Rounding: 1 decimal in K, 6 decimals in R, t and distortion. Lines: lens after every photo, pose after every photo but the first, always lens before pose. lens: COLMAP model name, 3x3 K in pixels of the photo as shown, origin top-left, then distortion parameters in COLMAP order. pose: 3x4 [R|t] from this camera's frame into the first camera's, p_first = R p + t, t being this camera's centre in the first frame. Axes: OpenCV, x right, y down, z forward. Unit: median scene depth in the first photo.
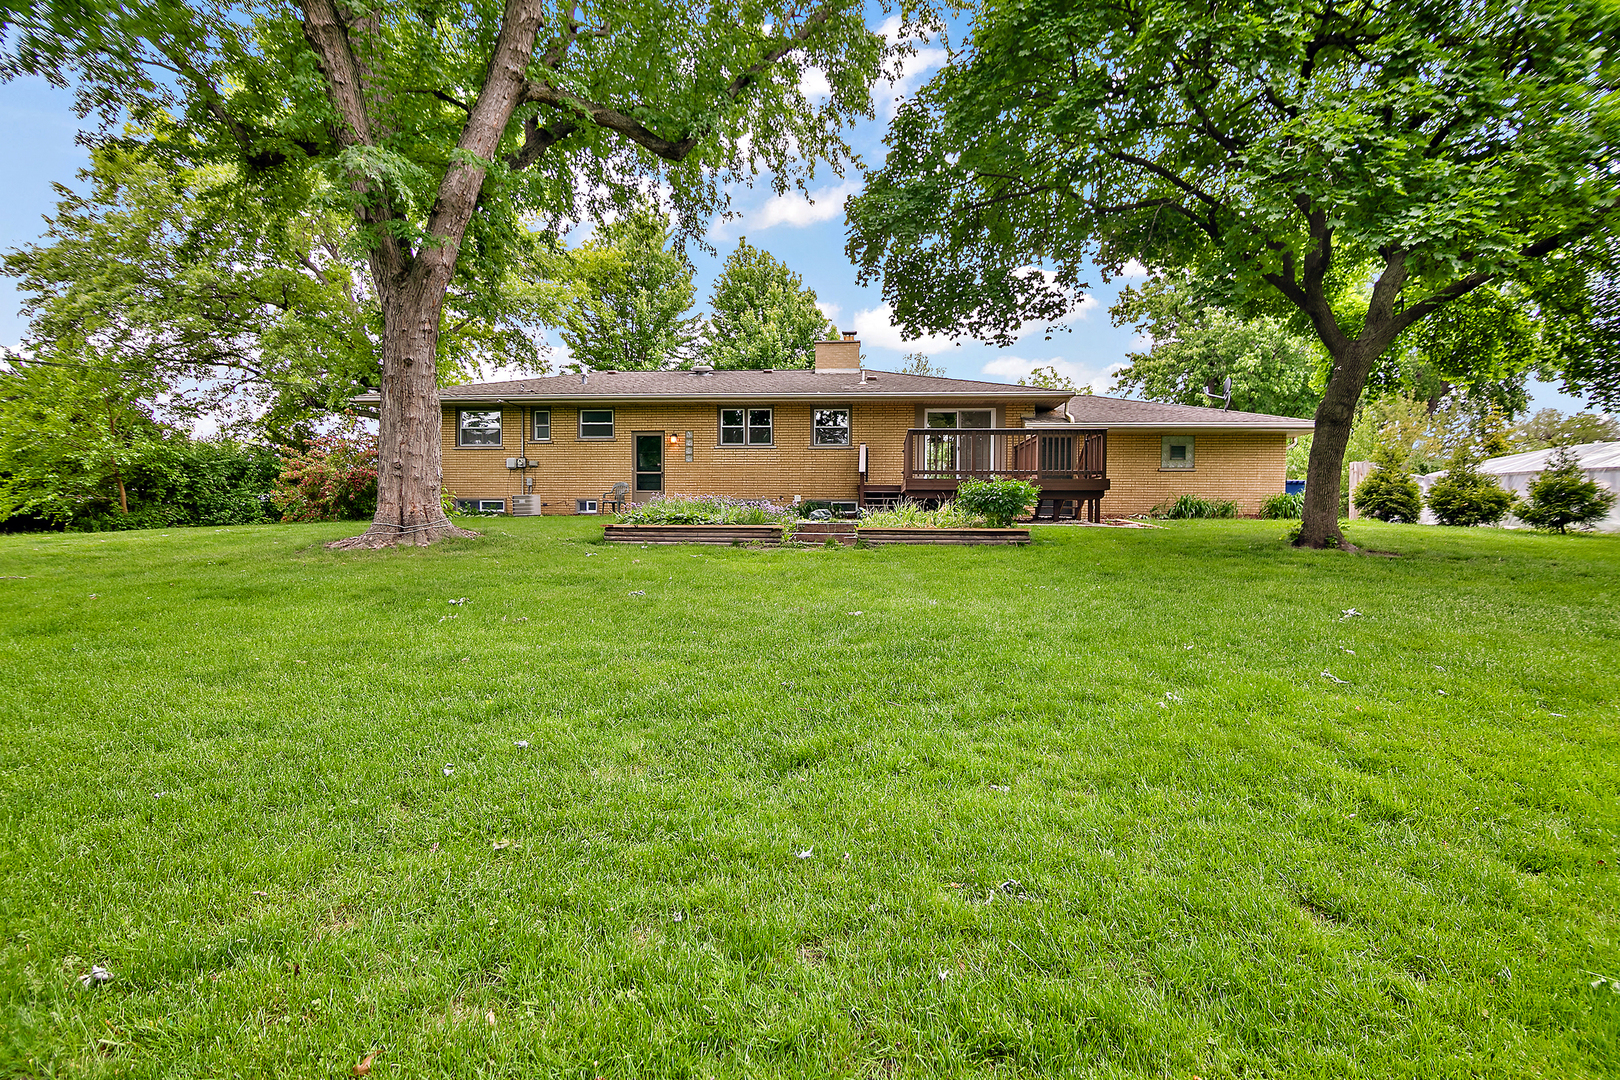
lens RADIAL K [[748.7, 0, 810.2], [0, 748.7, 536.4], [0, 0, 1]] dist [-0.023377, -0.000924]
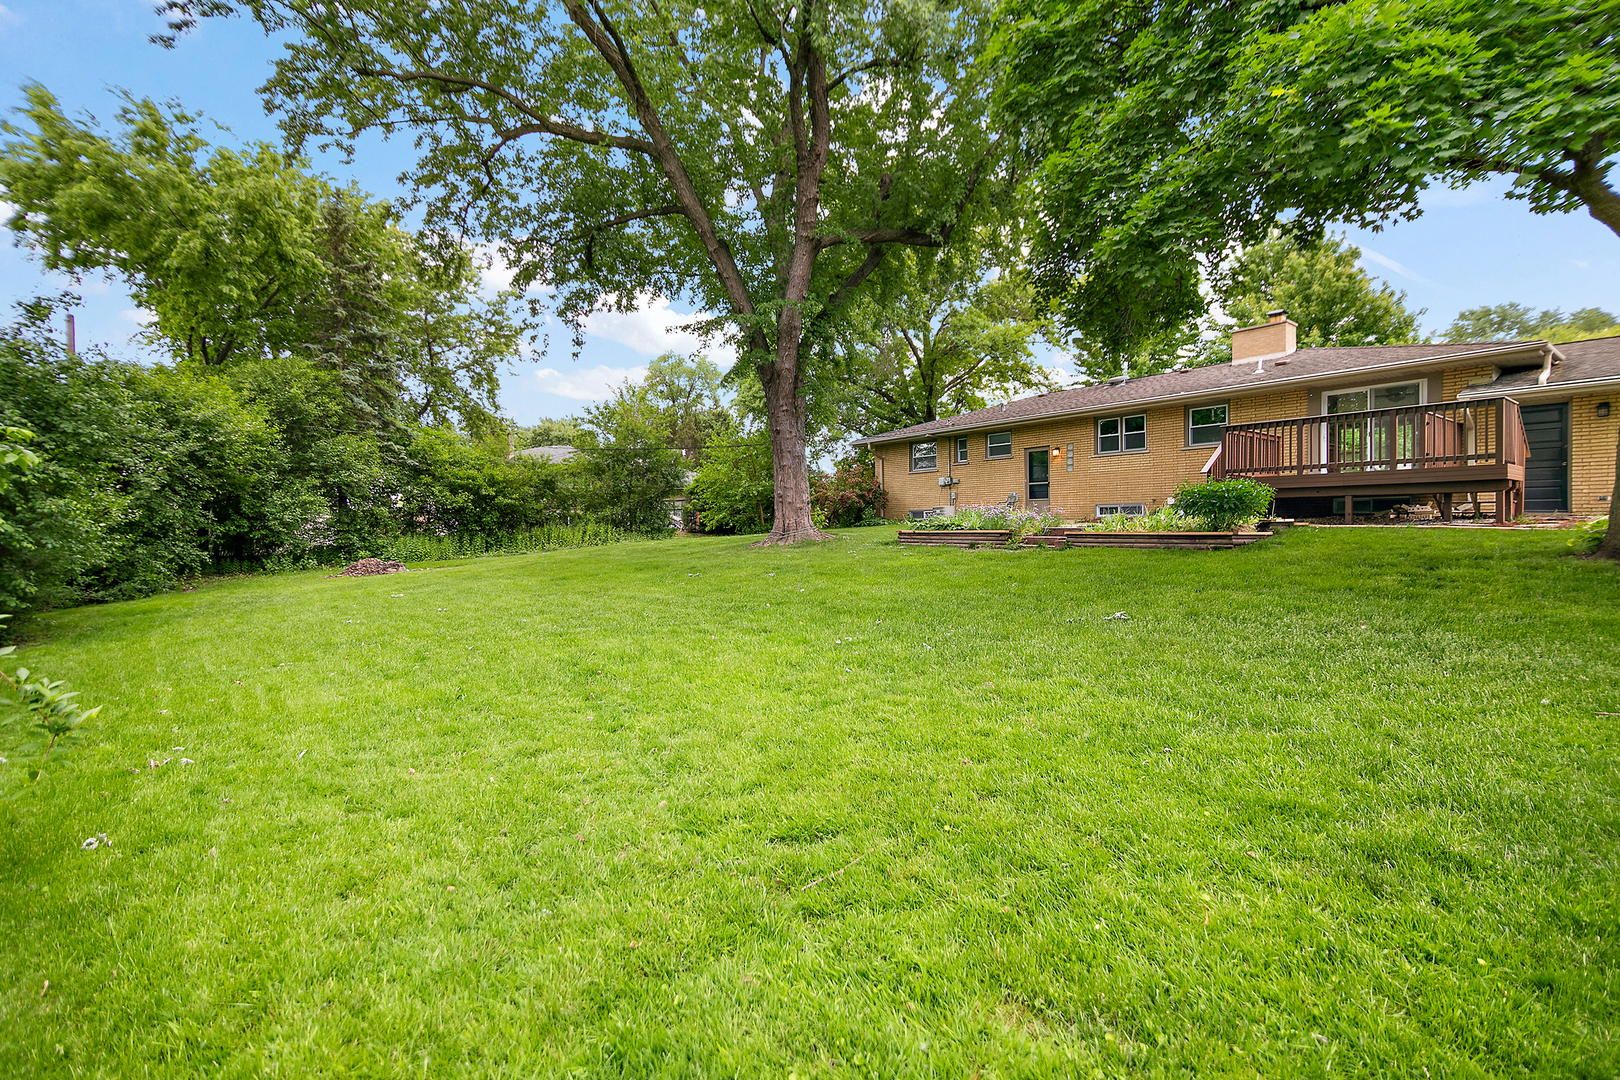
lens RADIAL K [[748.7, 0, 814.1], [0, 748.7, 540.3], [0, 0, 1]] dist [-0.023377, -0.000924]
pose [[0.637922, 0.005338, -0.770082, 0.446092], [-0.004021, 0.999985, 0.003601, -0.001308], [0.770090, 0.000799, 0.637934, 0.010123]]
